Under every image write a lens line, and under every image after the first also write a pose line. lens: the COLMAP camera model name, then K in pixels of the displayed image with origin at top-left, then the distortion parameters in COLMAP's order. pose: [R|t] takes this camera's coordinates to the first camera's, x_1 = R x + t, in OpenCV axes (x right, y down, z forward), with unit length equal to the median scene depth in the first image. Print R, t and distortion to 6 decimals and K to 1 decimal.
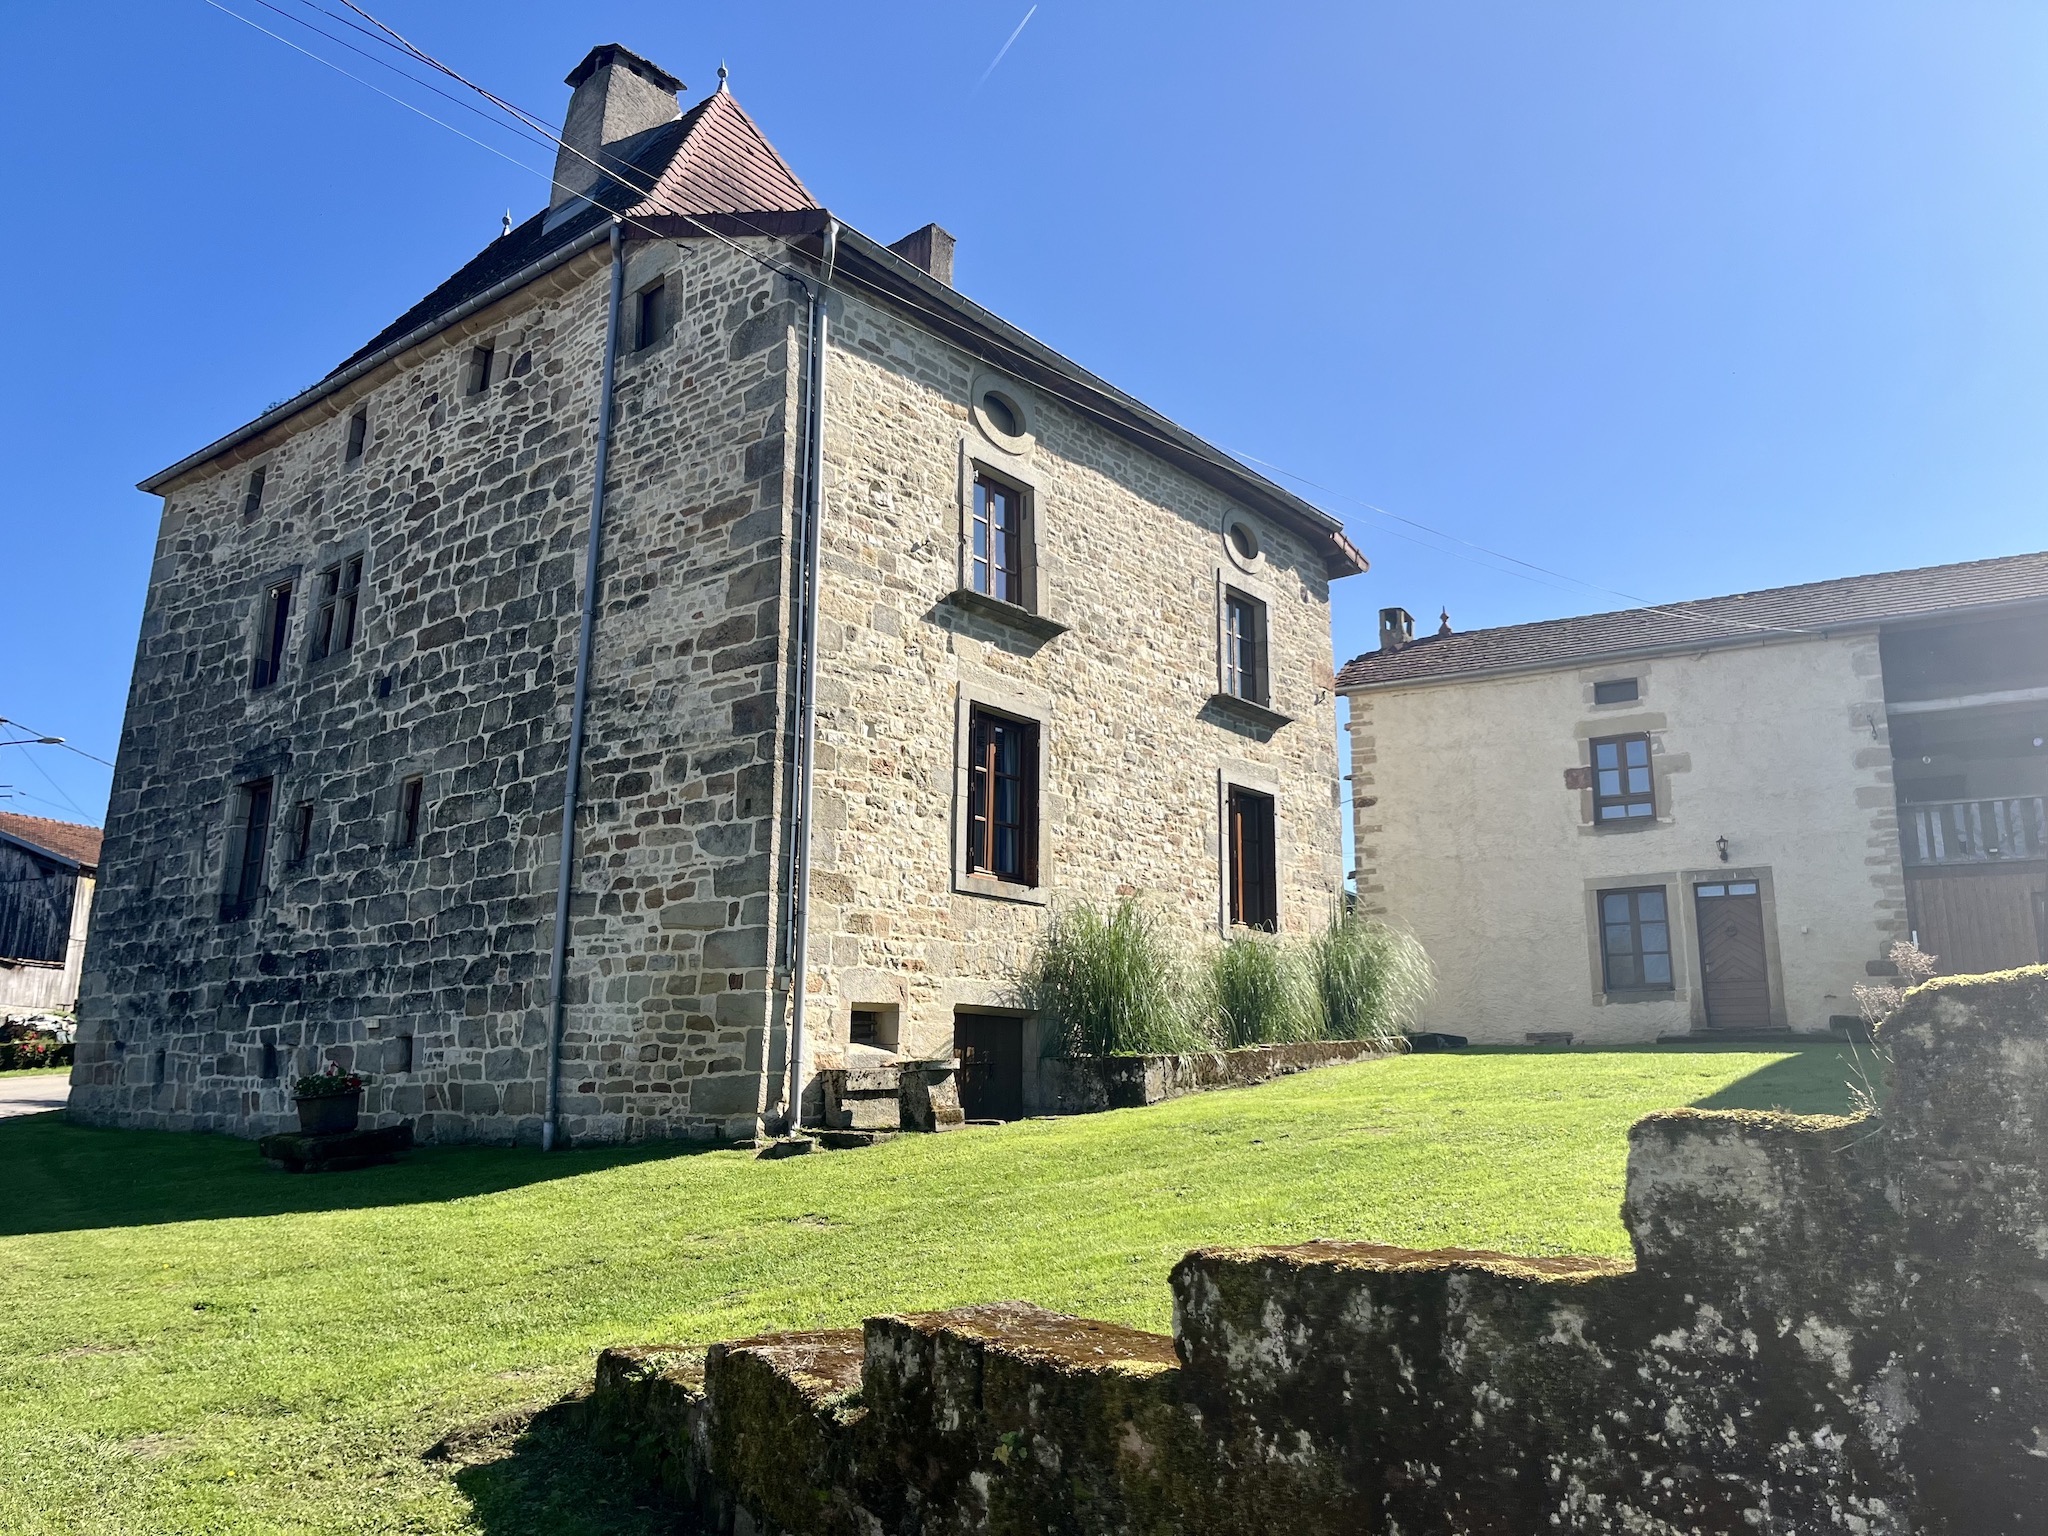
lens RADIAL K [[1579.1, 0, 1024.0], [0, 1579.1, 768.0], [0, 0, 1]] dist [0.133663, -0.336958]
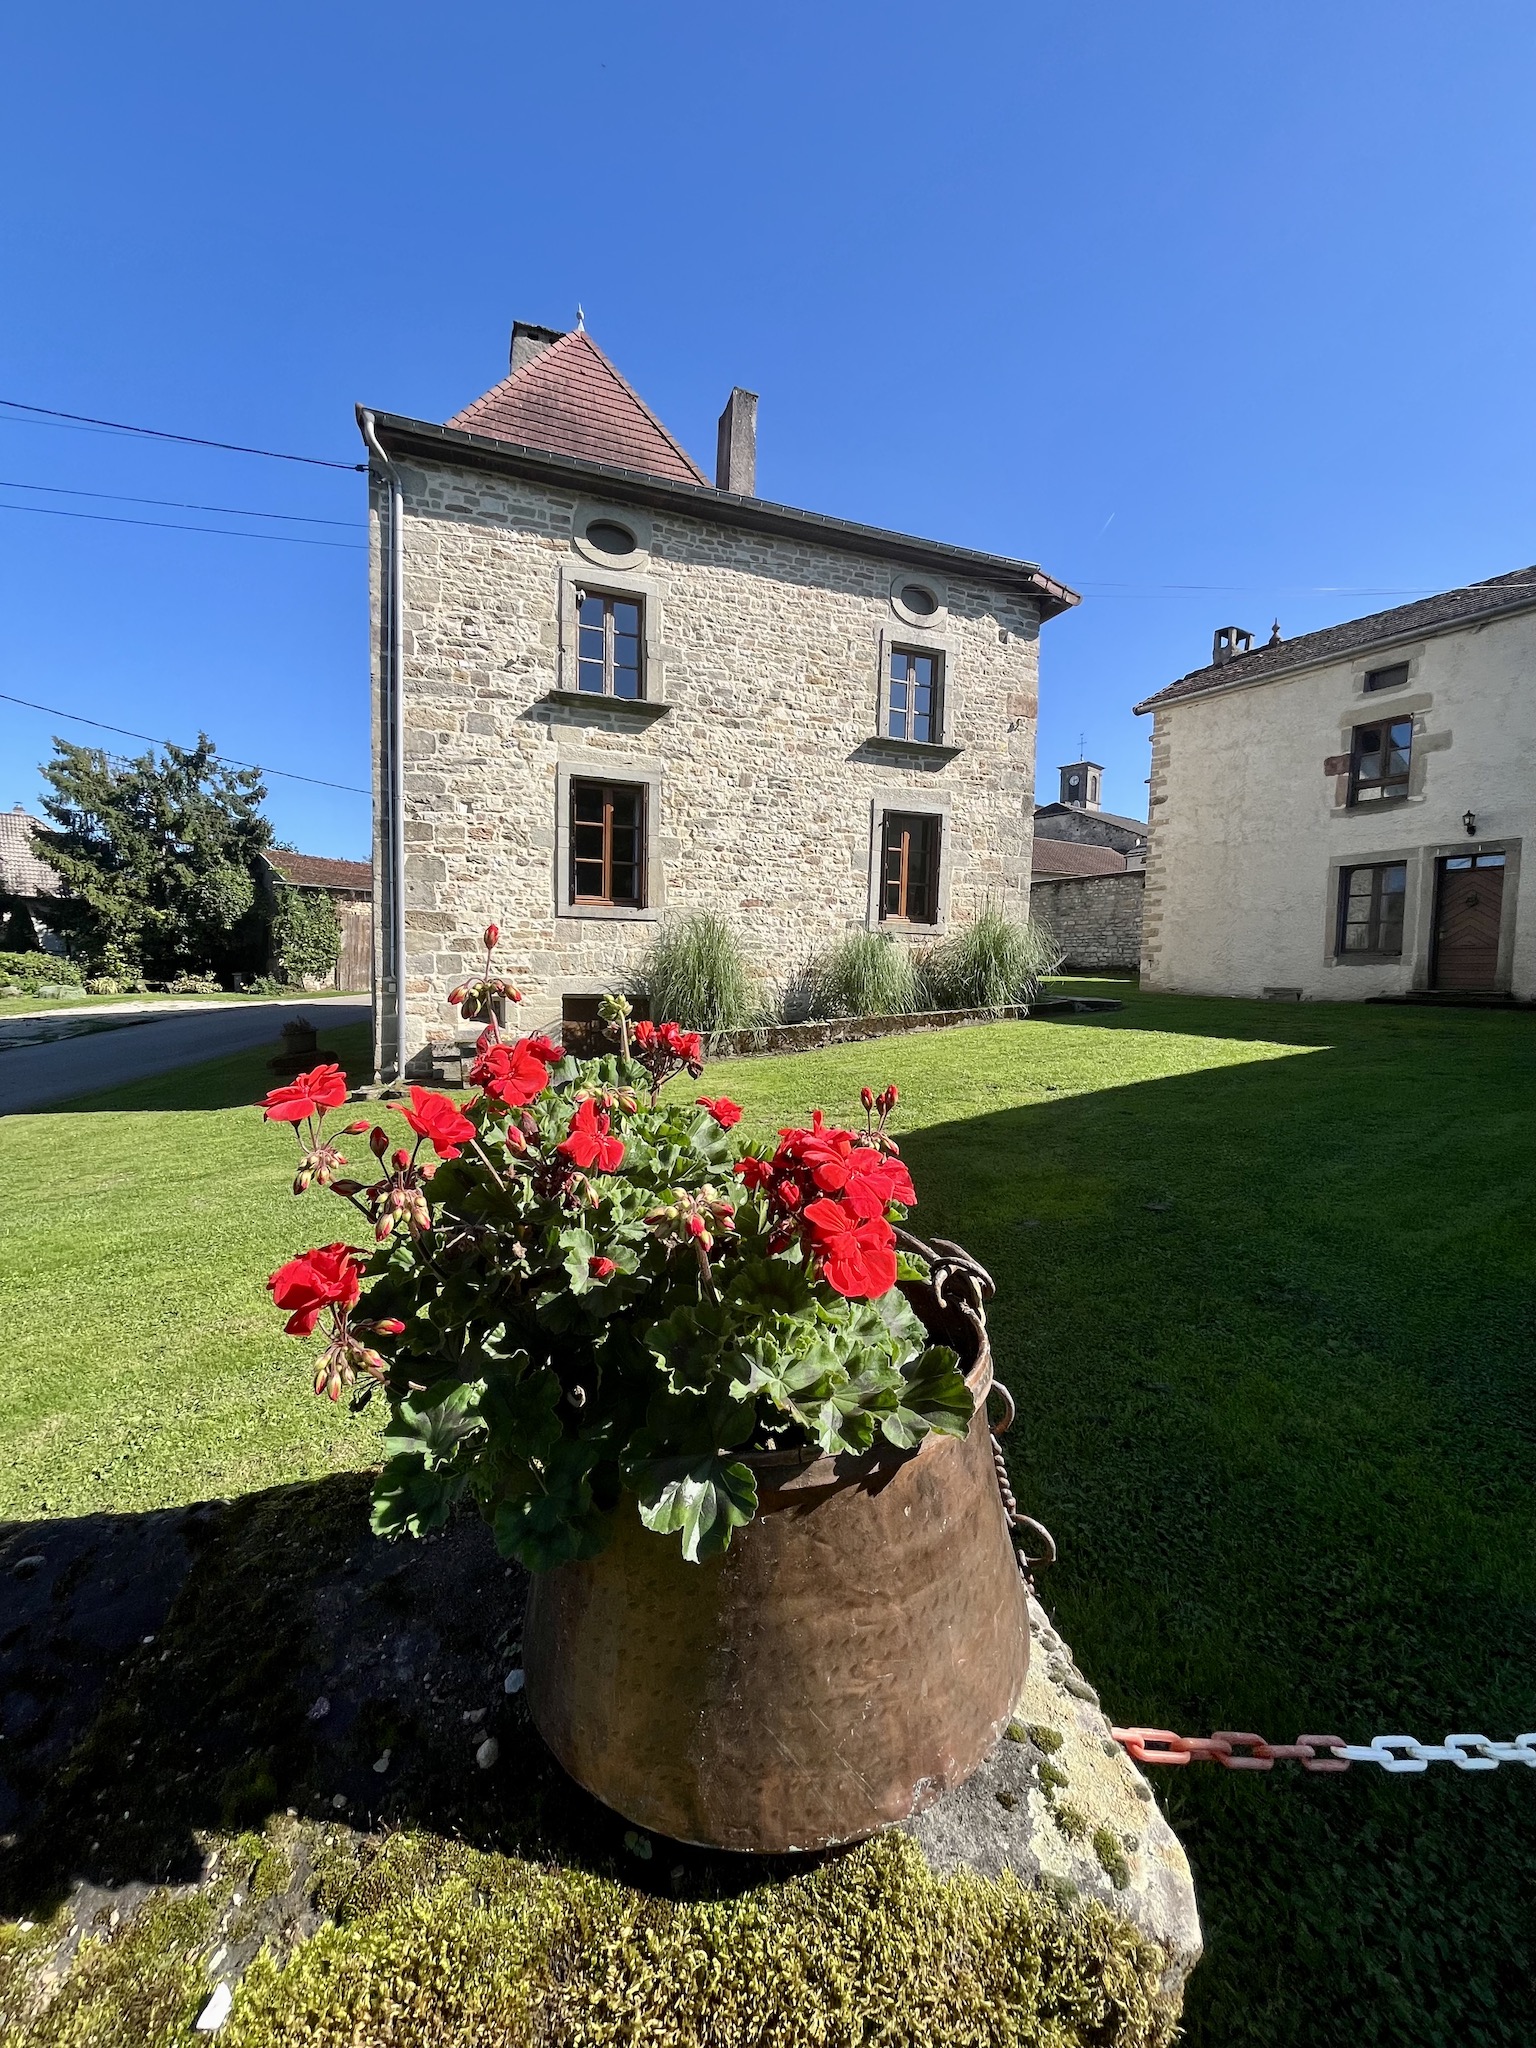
lens RADIAL K [[834.3, 0, 768.0], [0, 834.3, 1024.0], [0, 0, 1]] dist [-0.004451, -0.000125]
pose [[0.861709, 0.049478, -0.504985, 0.438893], [0.089611, 0.964751, 0.247438, 0.001869], [0.499428, -0.258471, 0.826900, 0.387834]]
